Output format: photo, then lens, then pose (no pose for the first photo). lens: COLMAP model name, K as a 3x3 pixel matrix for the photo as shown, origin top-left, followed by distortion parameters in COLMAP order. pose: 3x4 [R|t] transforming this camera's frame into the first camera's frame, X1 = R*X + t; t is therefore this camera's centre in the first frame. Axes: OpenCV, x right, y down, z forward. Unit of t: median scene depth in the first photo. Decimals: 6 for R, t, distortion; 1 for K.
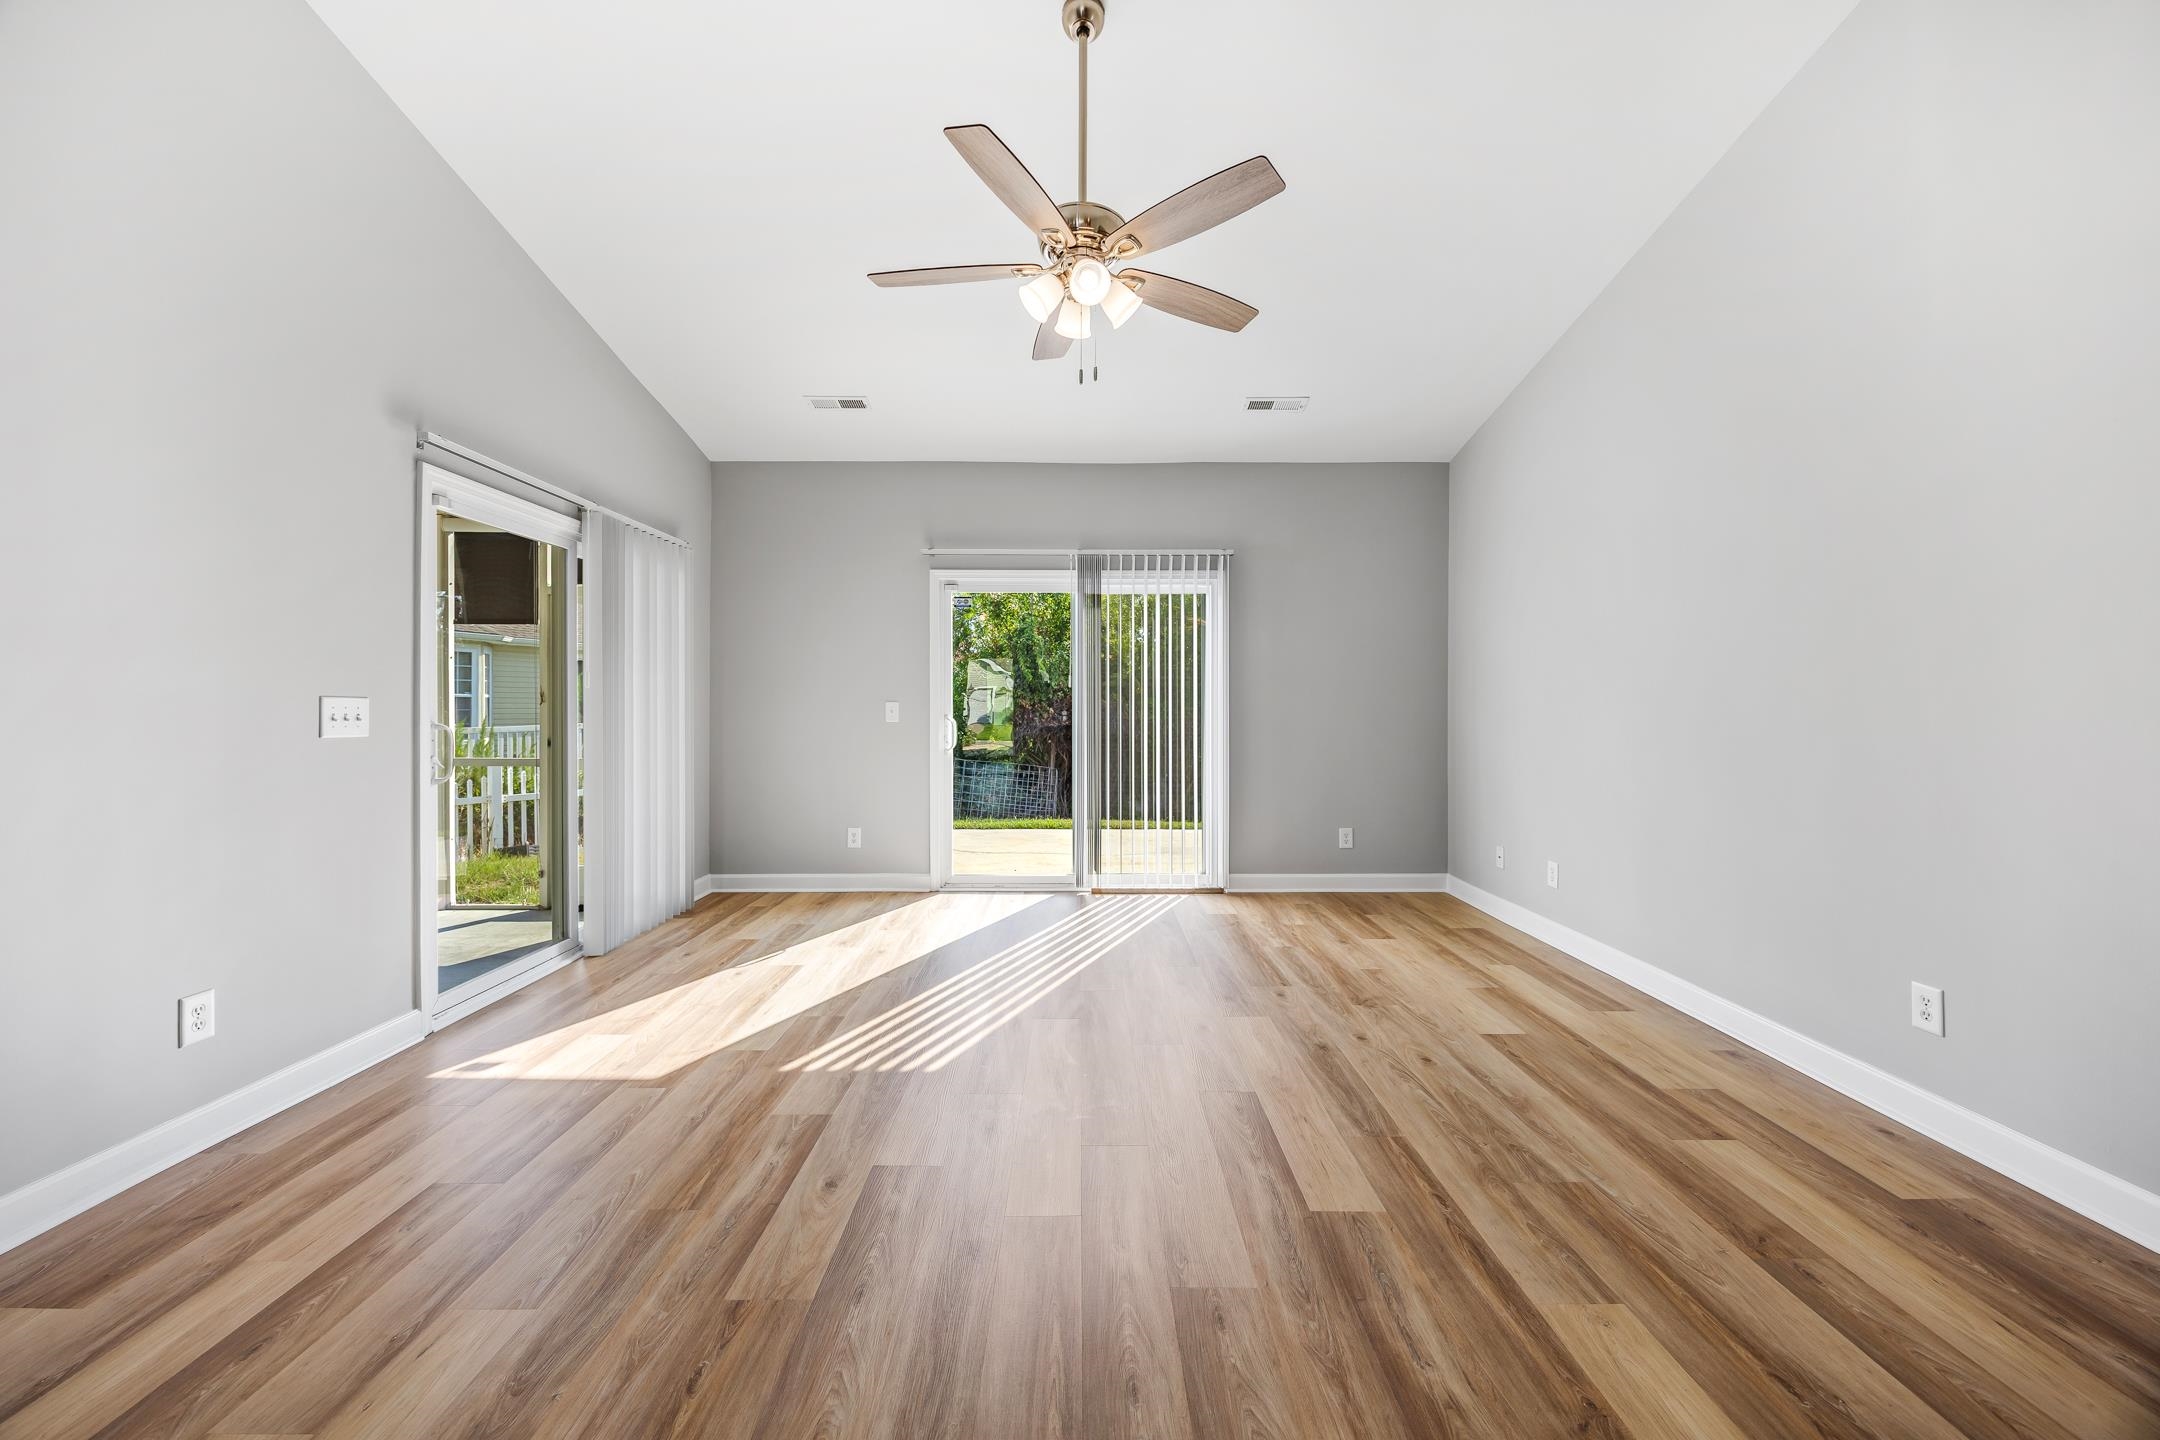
lens RADIAL K [[842.7, 0, 1080.9], [0, 842.7, 710.3], [0, 0, 1]] dist [-0.001159, 0.000022]
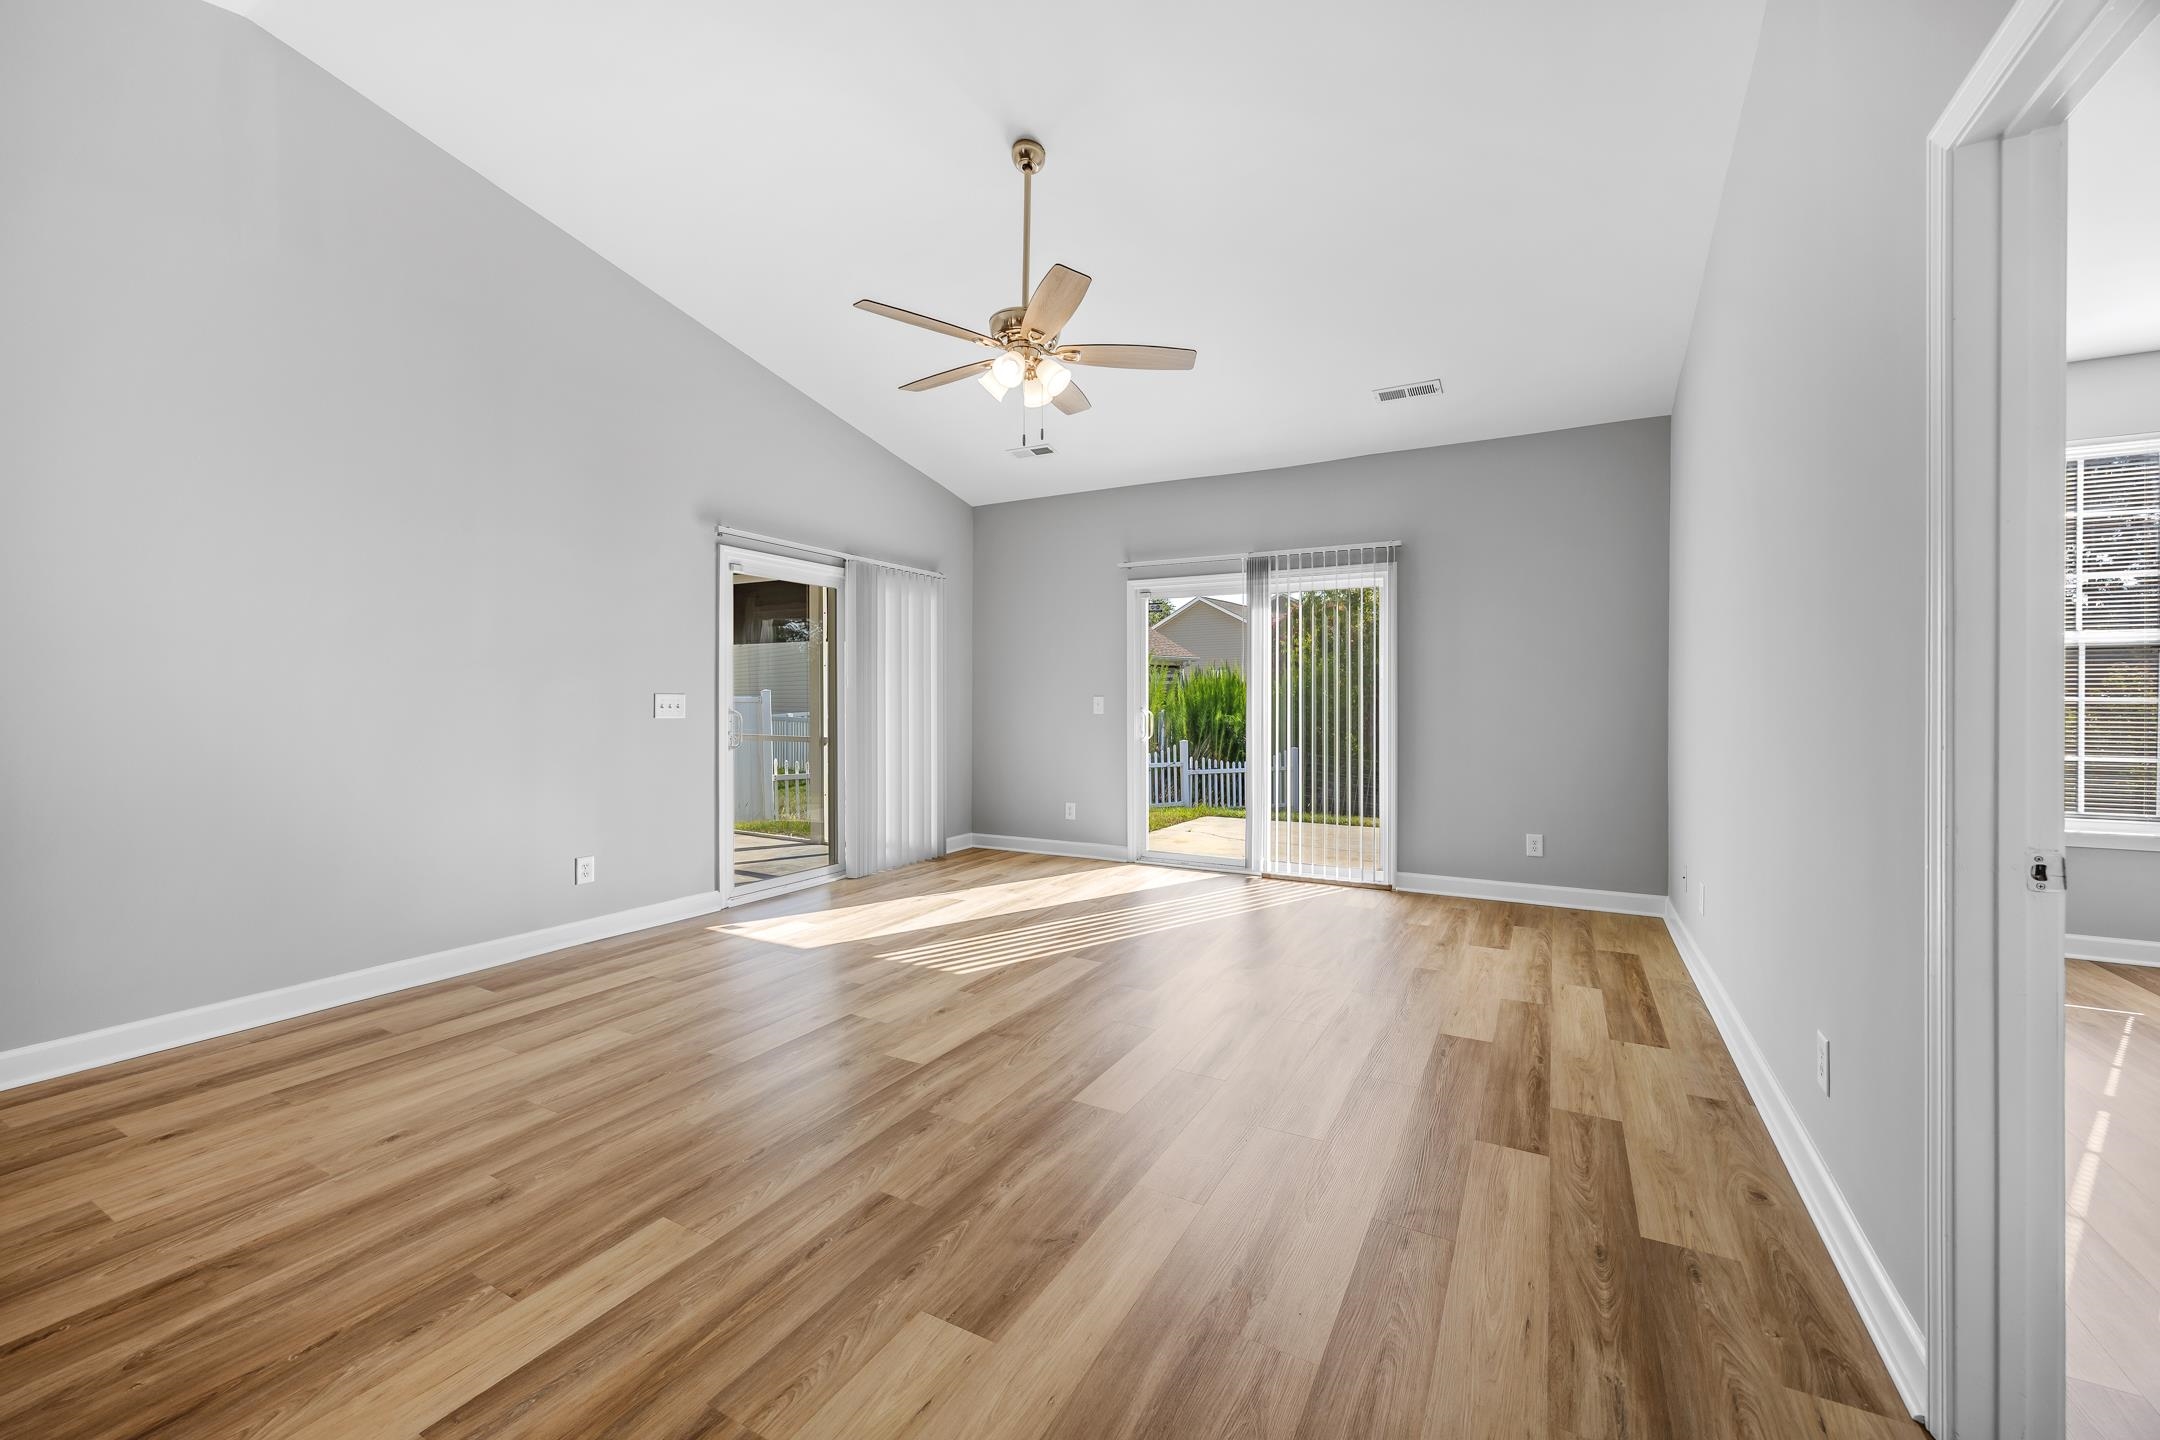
lens RADIAL K [[842.7, 0, 1080.9], [0, 842.7, 710.3], [0, 0, 1]] dist [-0.001159, 0.000022]
pose [[0.877535, 0.006667, -0.479466, 0.442883], [-0.003878, 0.999969, 0.006808, 0.001710], [0.479497, -0.004115, 0.877534, -0.048414]]
